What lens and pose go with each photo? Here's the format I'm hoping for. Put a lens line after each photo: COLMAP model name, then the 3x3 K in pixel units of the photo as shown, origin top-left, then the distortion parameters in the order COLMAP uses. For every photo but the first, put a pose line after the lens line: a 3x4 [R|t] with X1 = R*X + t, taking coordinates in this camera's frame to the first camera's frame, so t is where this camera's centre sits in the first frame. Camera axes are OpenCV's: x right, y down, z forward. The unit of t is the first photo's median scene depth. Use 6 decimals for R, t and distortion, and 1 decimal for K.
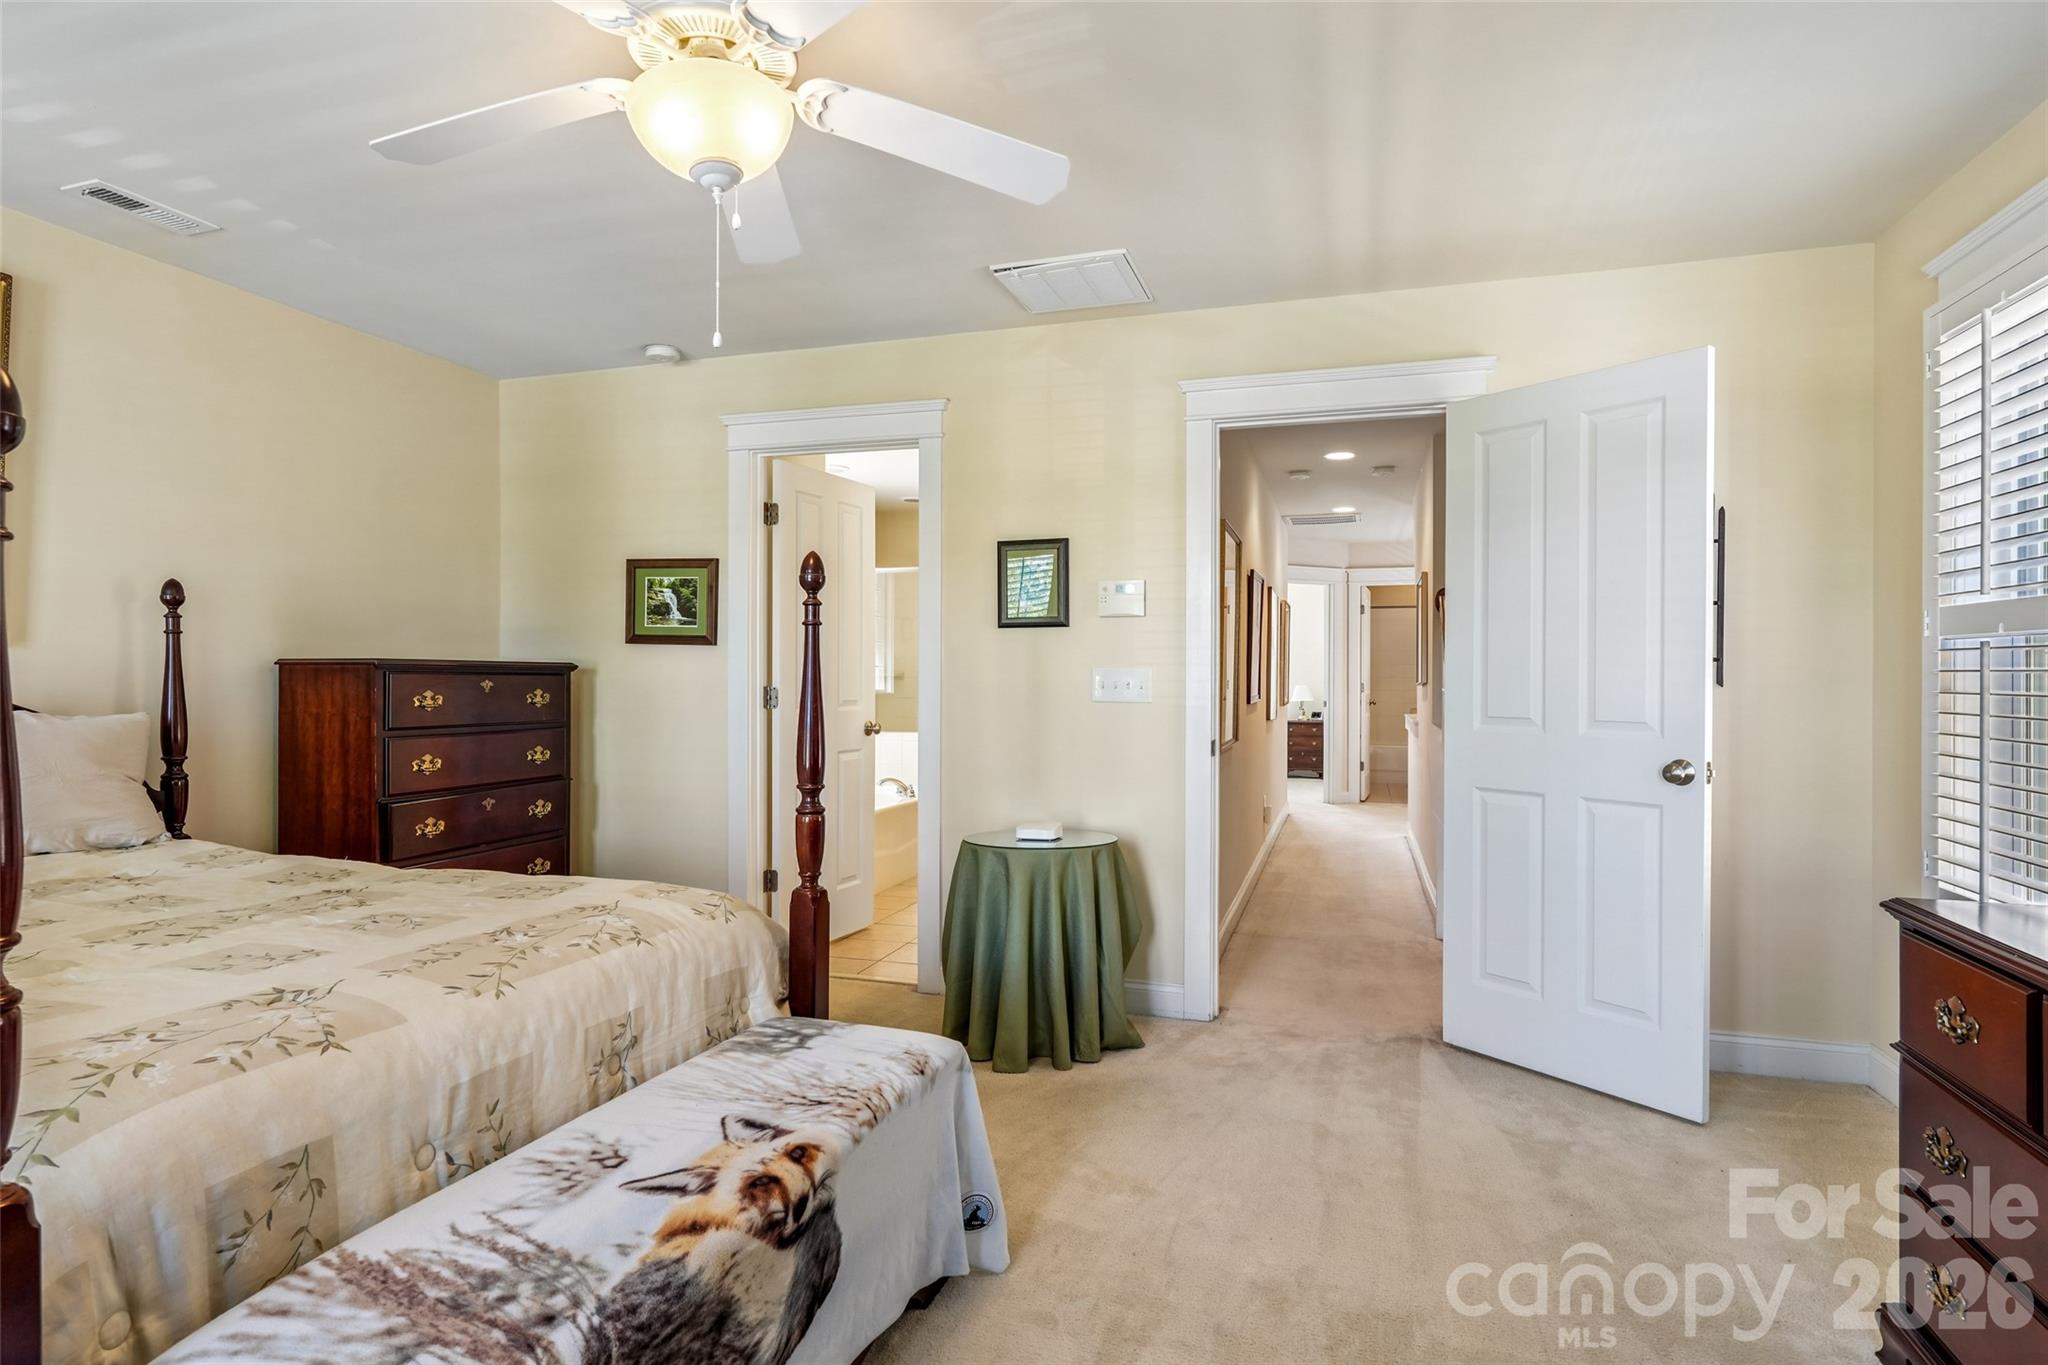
lens RADIAL K [[1077.6, 0, 1024.7], [0, 1077.6, 687.9], [0, 0, 1]] dist [0.002638, -0.000018]
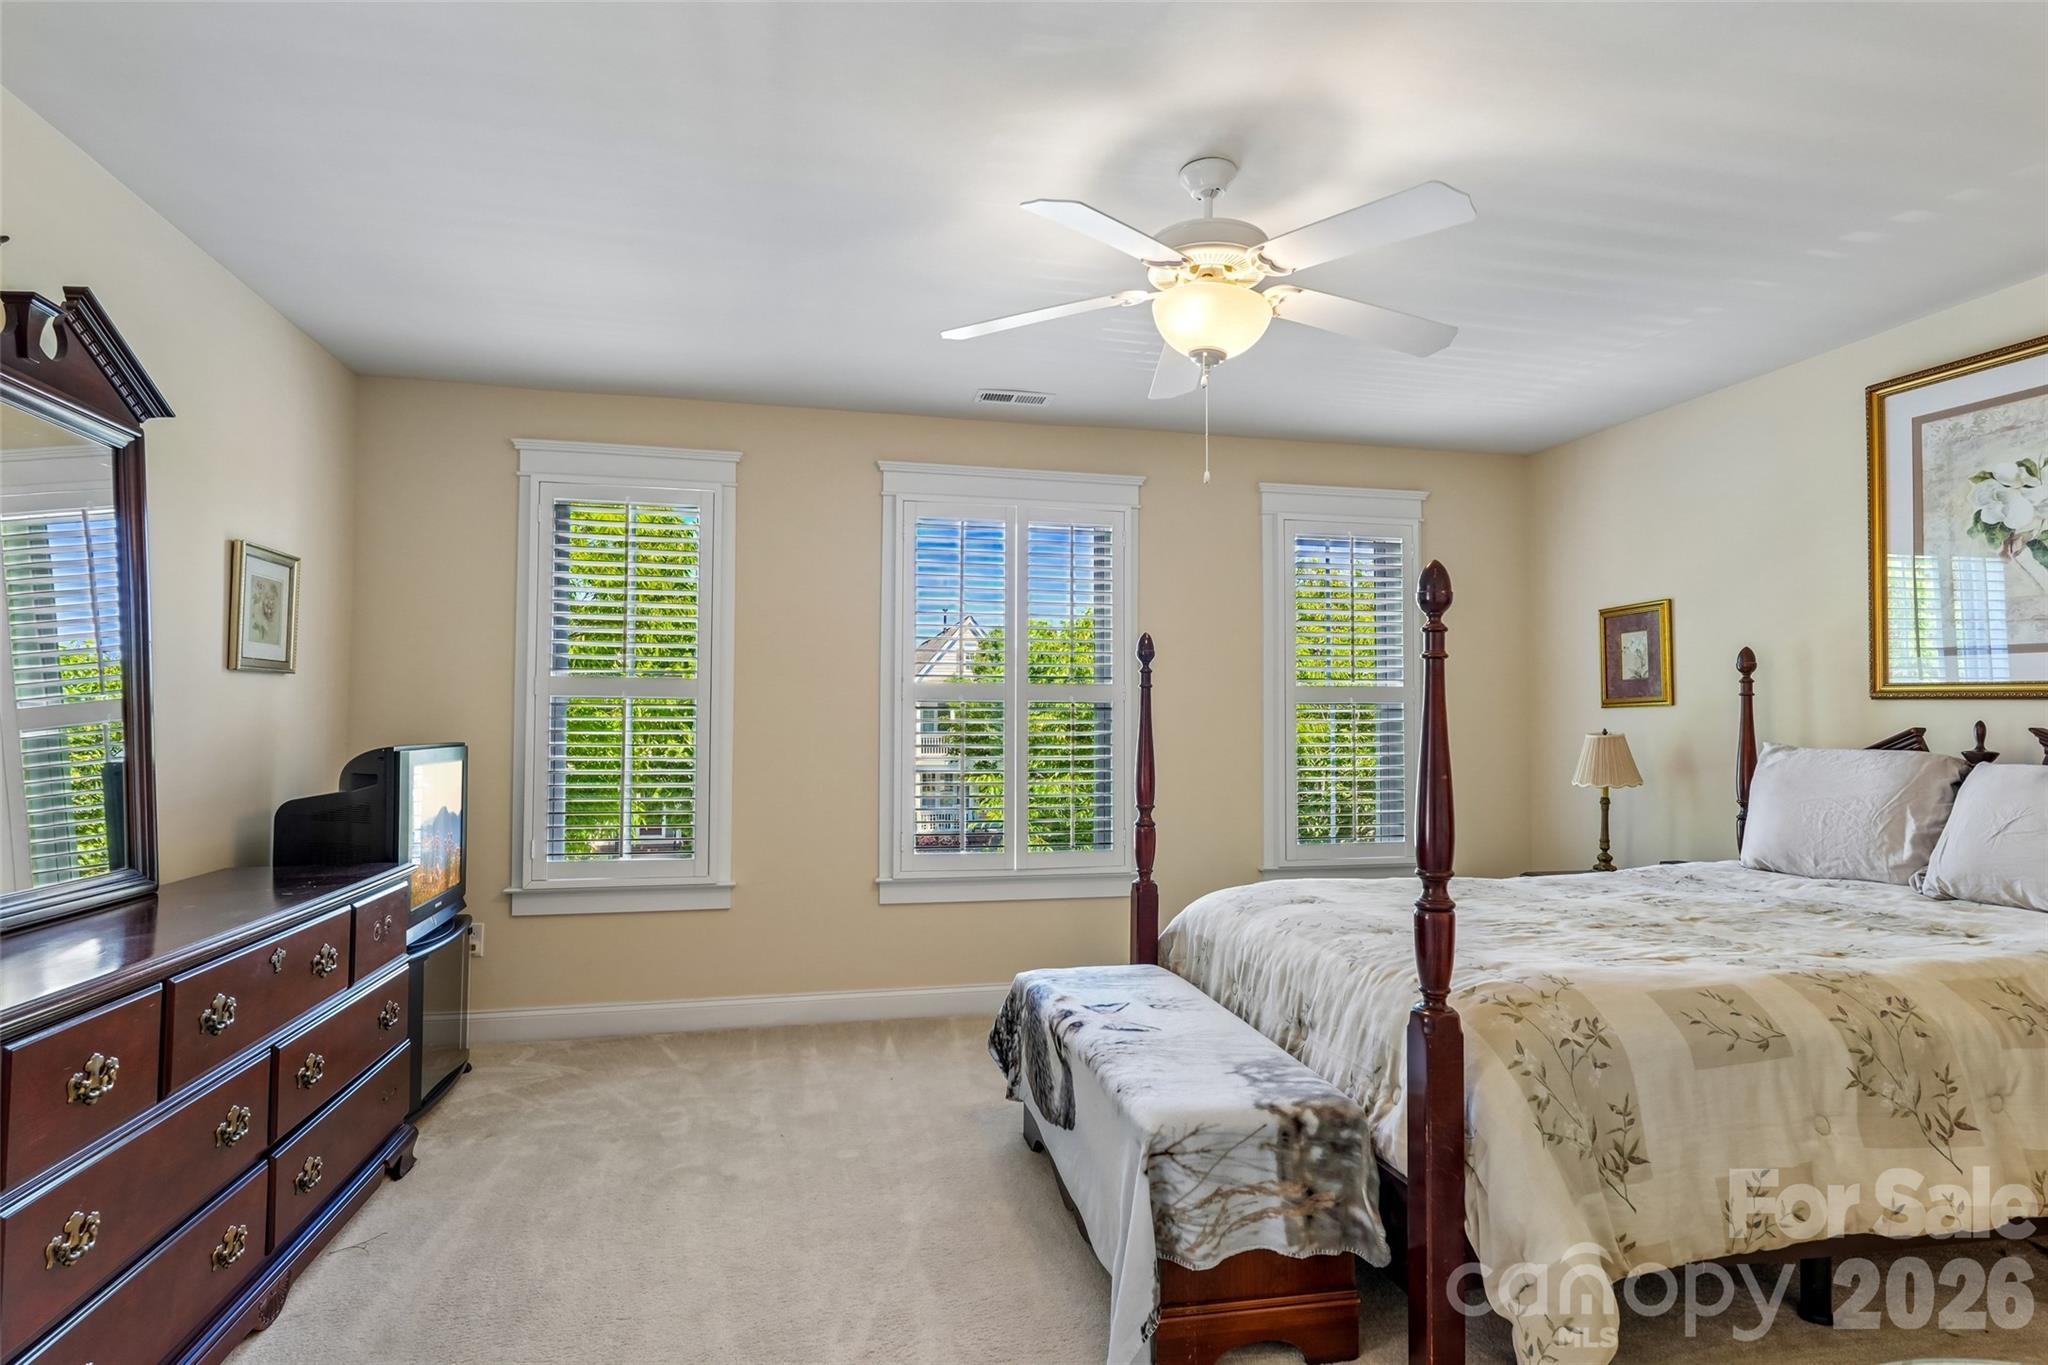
lens RADIAL K [[1077.6, 0, 1024.7], [0, 1077.6, 687.9], [0, 0, 1]] dist [0.002638, -0.000018]
pose [[-0.863666, -0.026845, -0.503350, 0.513085], [-0.016171, 0.999542, -0.025562, -0.017824], [0.503806, -0.013937, -0.863705, 1.788261]]
